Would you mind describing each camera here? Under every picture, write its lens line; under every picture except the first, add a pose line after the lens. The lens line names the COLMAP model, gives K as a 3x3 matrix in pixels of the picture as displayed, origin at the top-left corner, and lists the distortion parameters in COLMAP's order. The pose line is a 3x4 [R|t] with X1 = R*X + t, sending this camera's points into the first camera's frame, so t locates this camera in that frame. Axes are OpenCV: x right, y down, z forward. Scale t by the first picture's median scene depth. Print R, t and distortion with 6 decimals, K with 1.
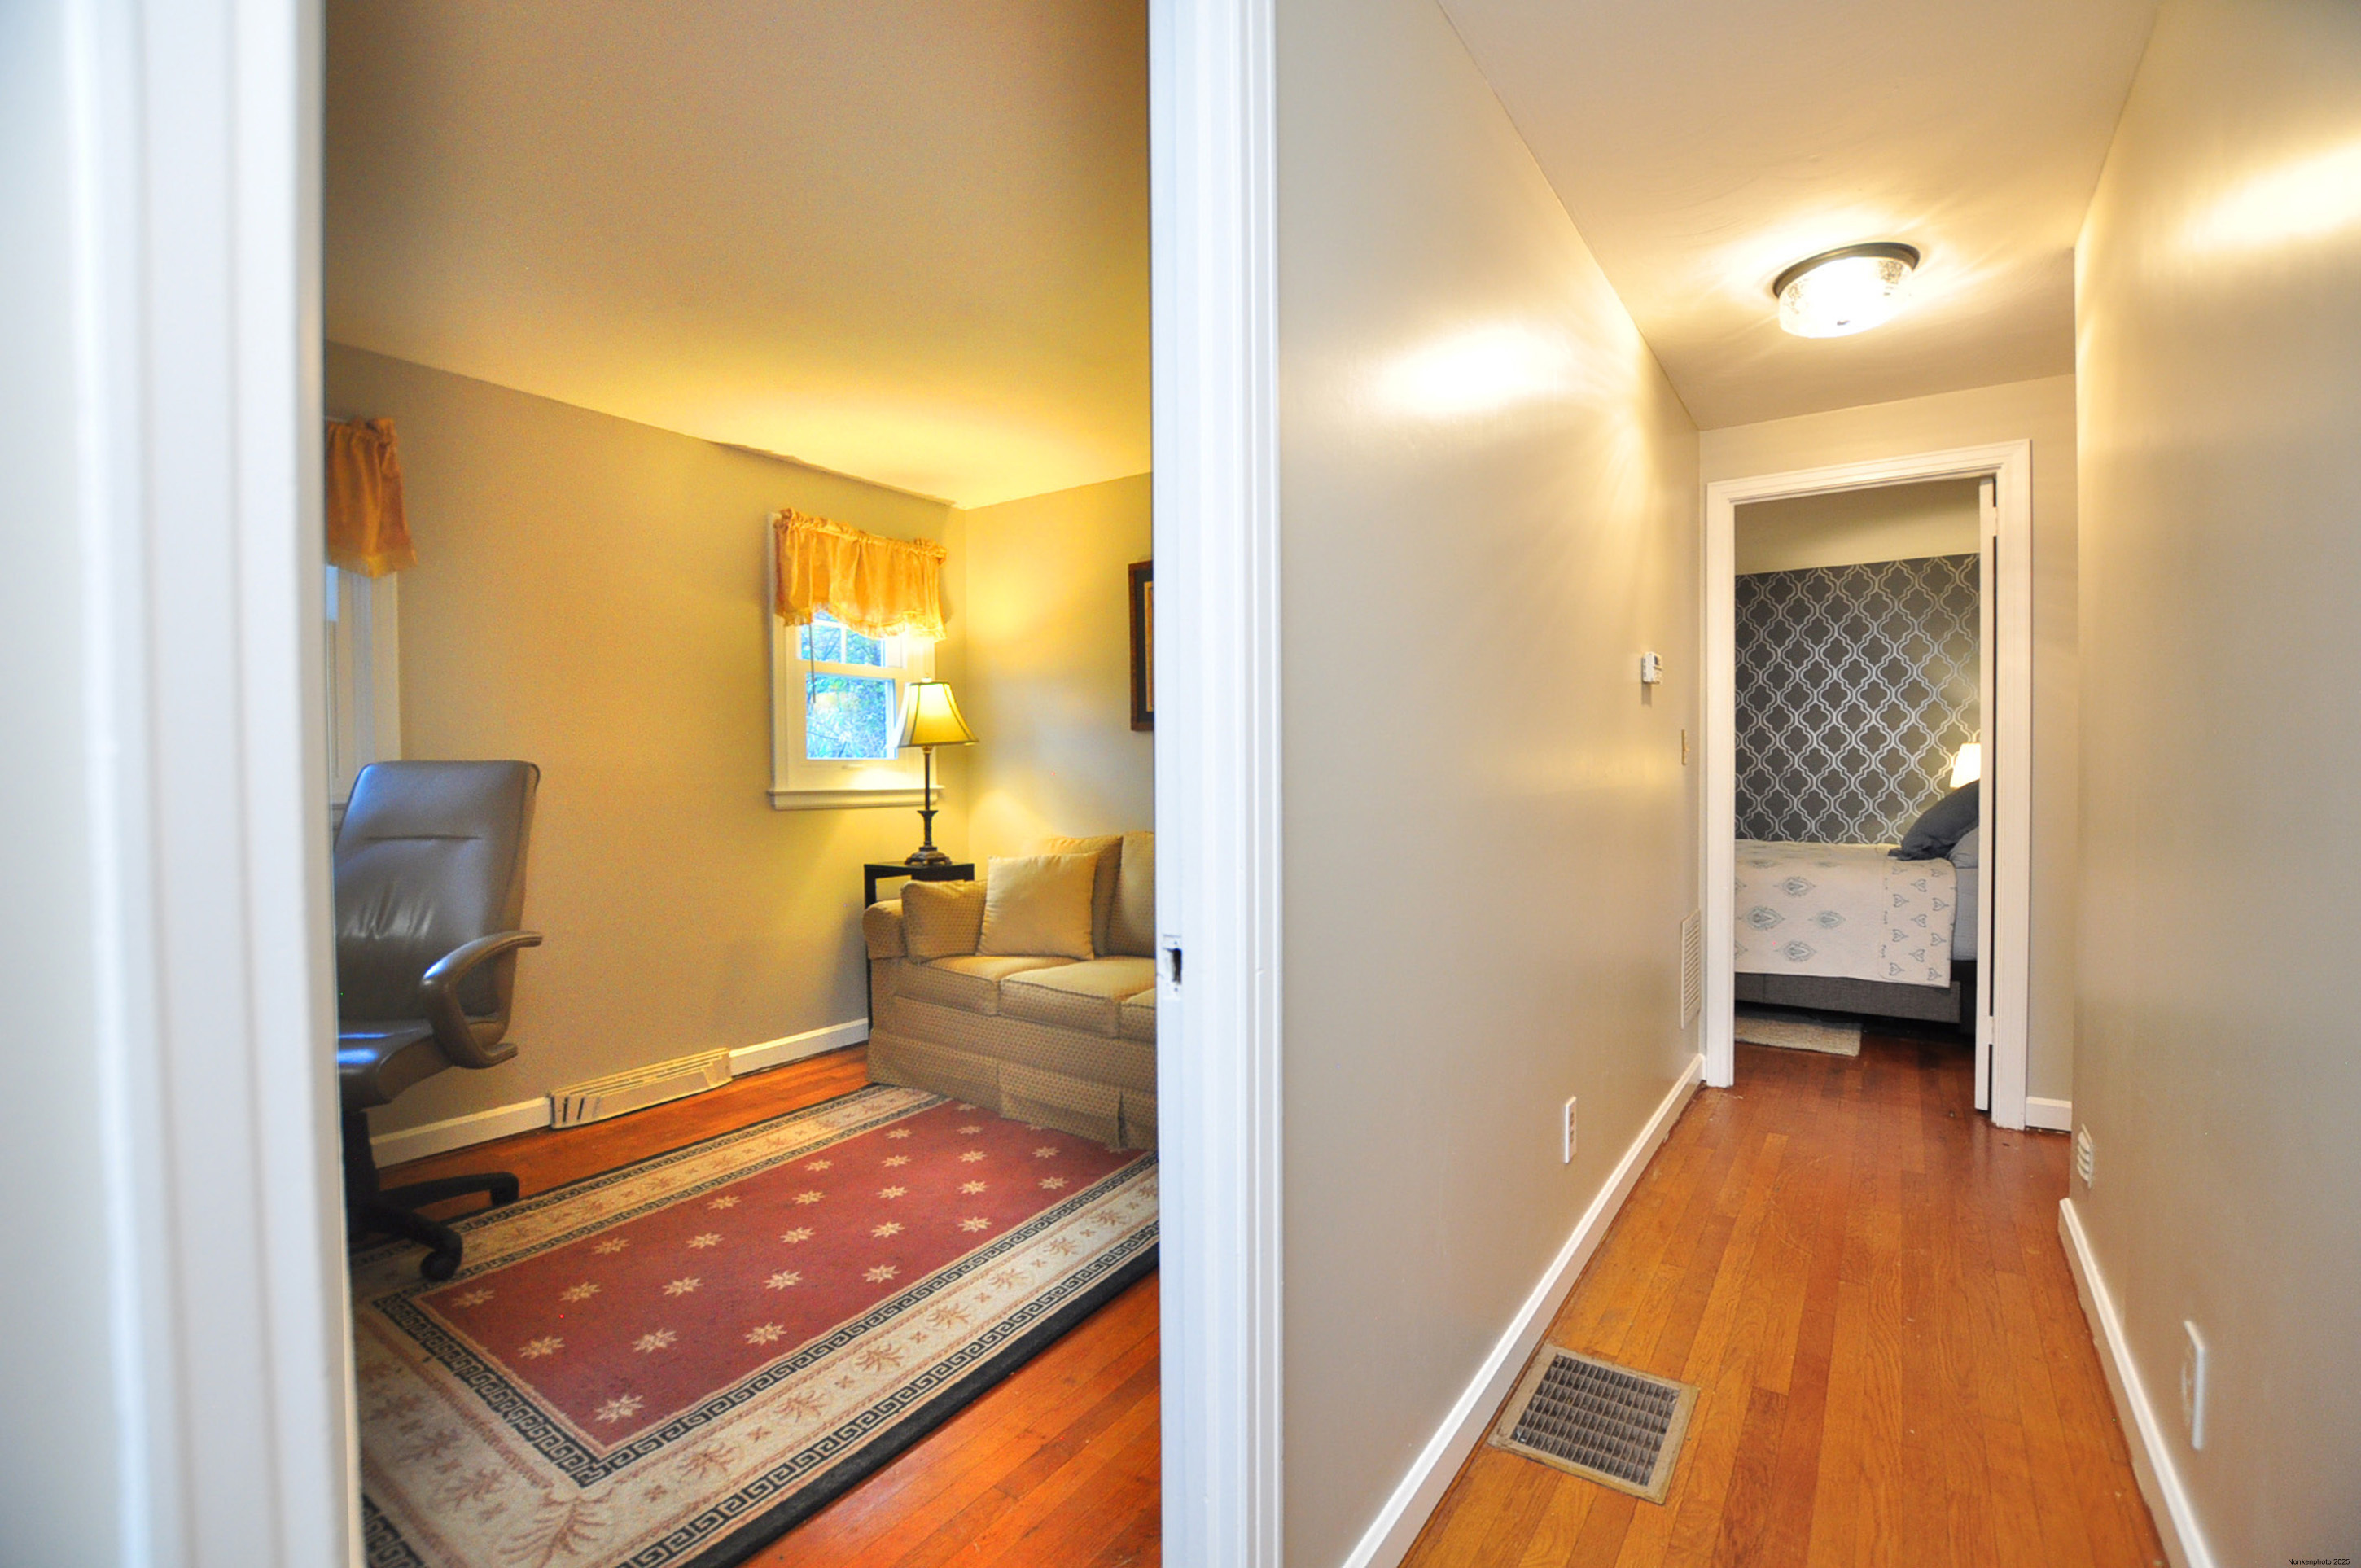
lens RADIAL K [[1056.6, 0, 1209.0], [0, 1056.6, 790.9], [0, 0, 1]] dist [-0.023367, -0.000049]
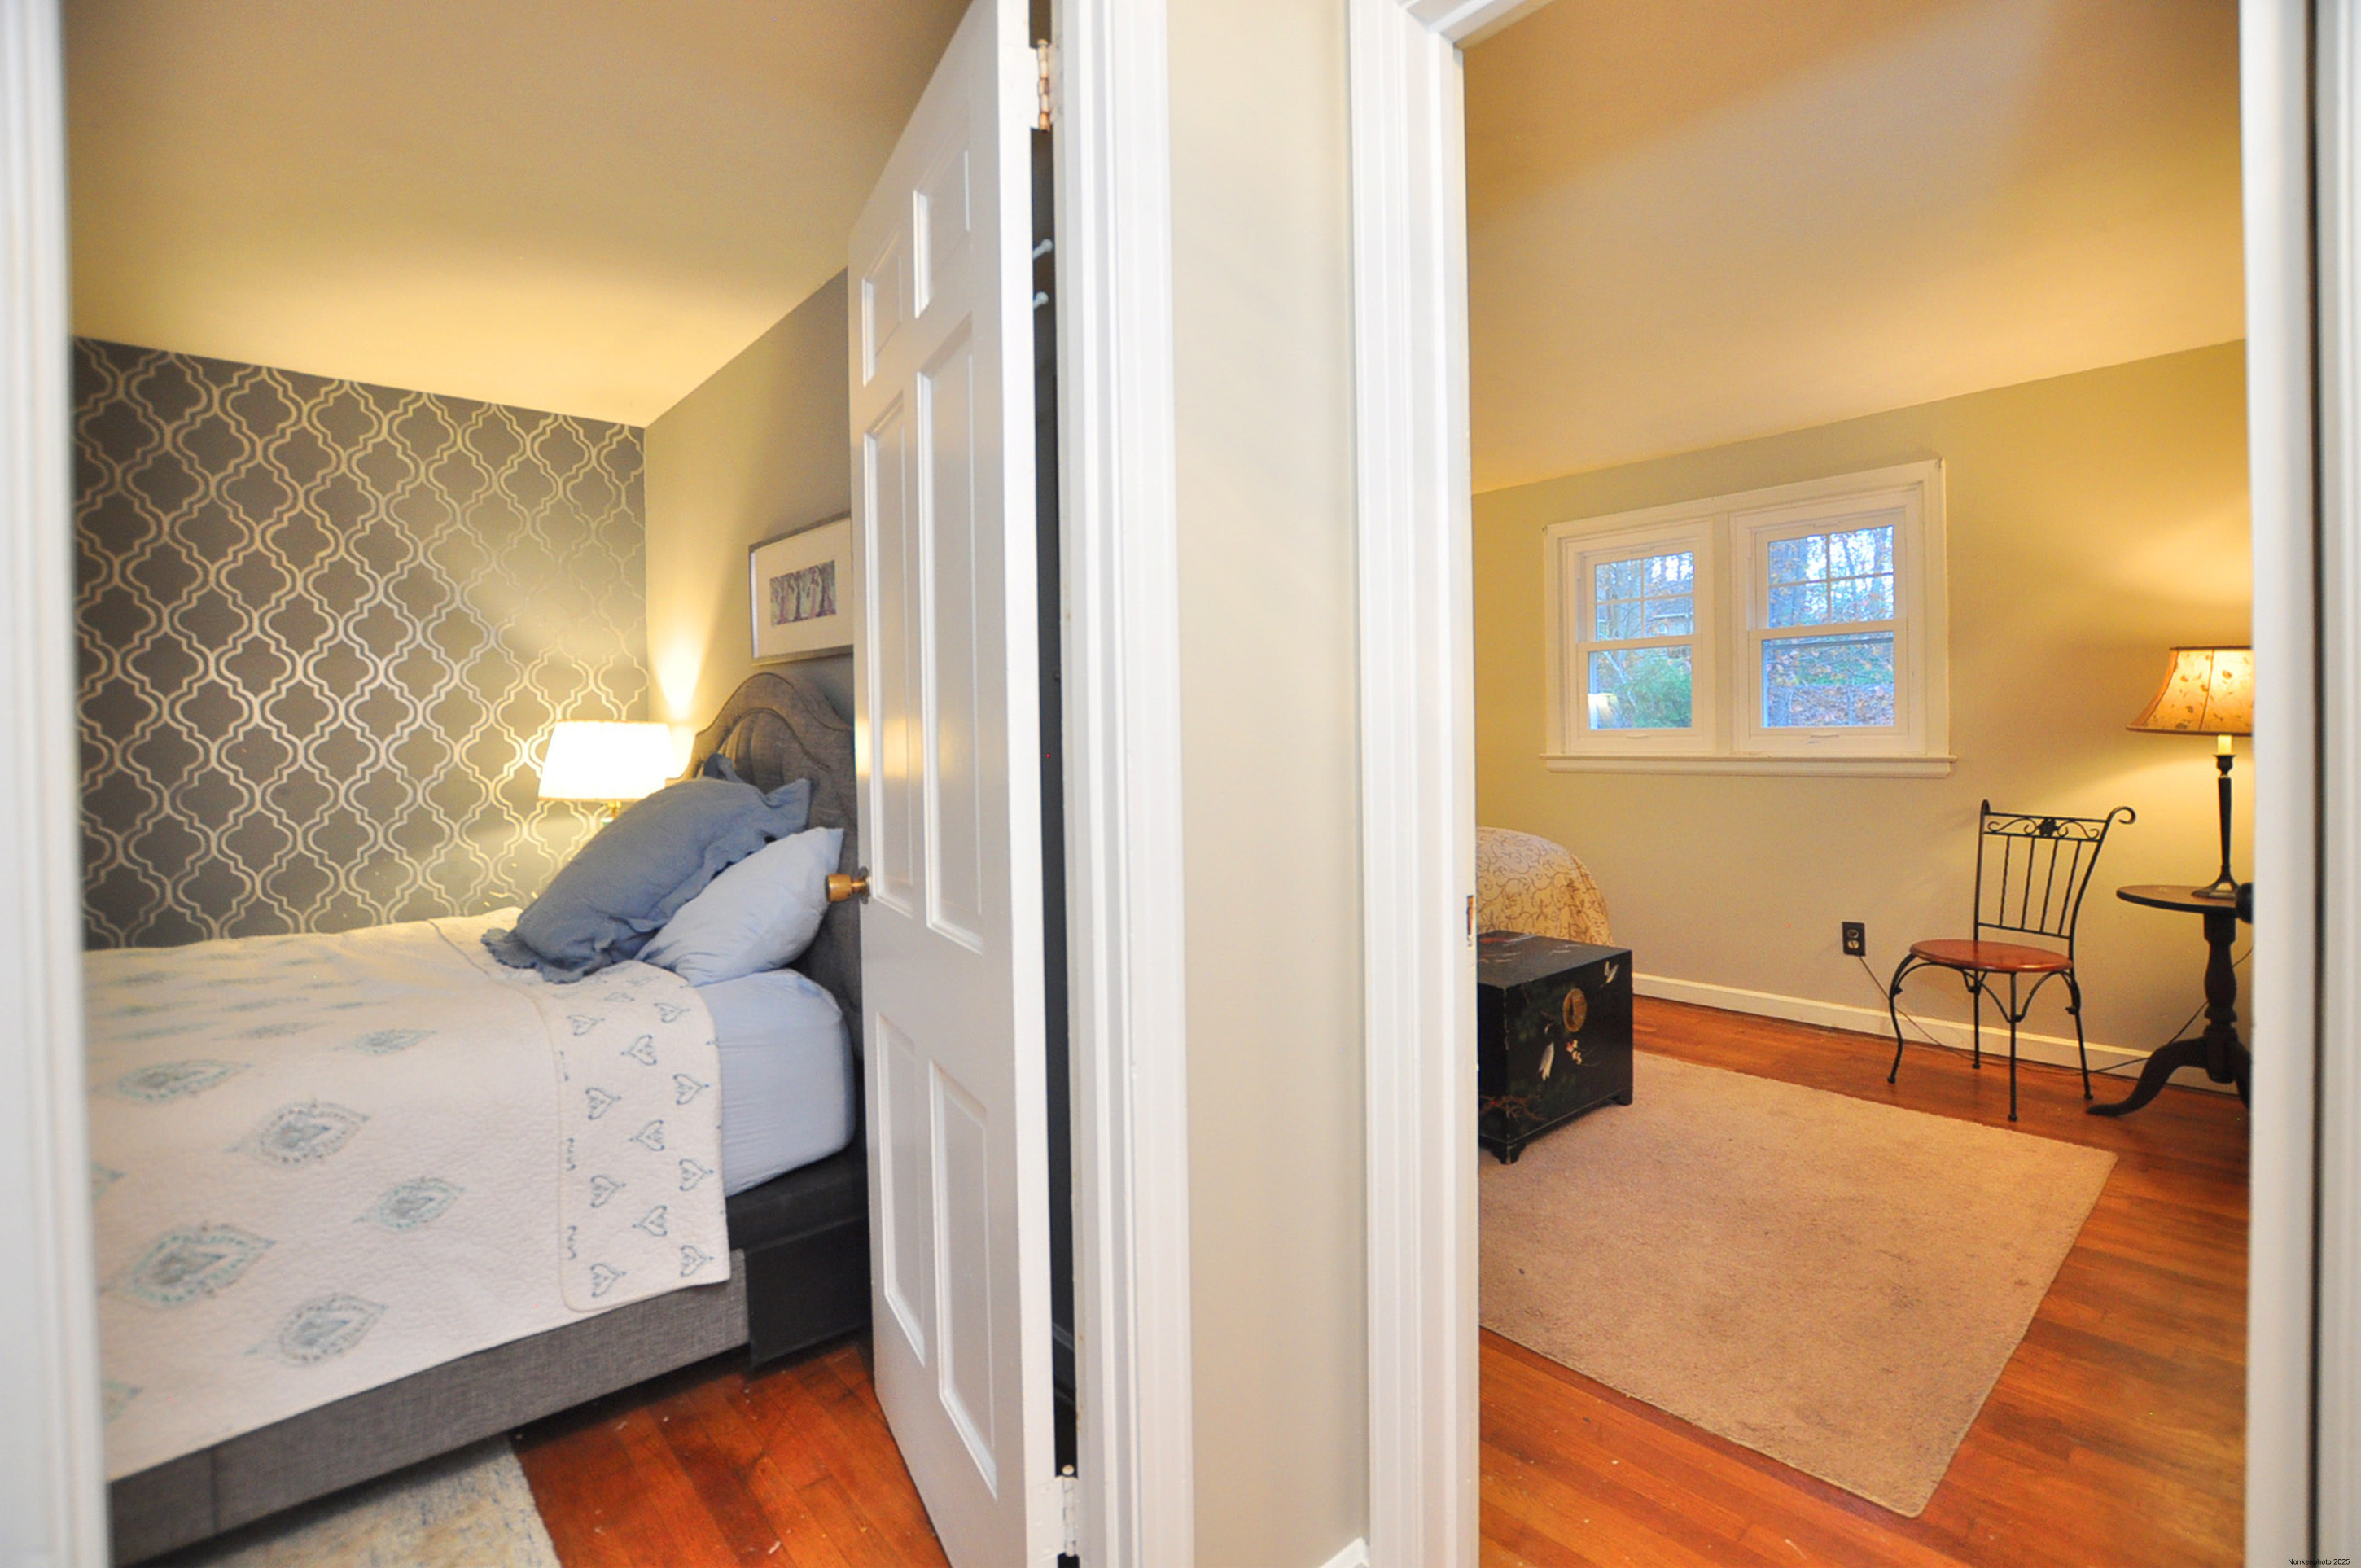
lens RADIAL K [[1034.8, 0, 1190.0], [0, 1034.8, 737.5], [0, 0, 1]] dist [-0.023023, -0.000722]
pose [[0.246918, 0.000696, 0.969036, 0.181046], [0.032611, 0.999427, -0.009027, -0.014248], [-0.968488, 0.033830, 0.246753, 0.369420]]
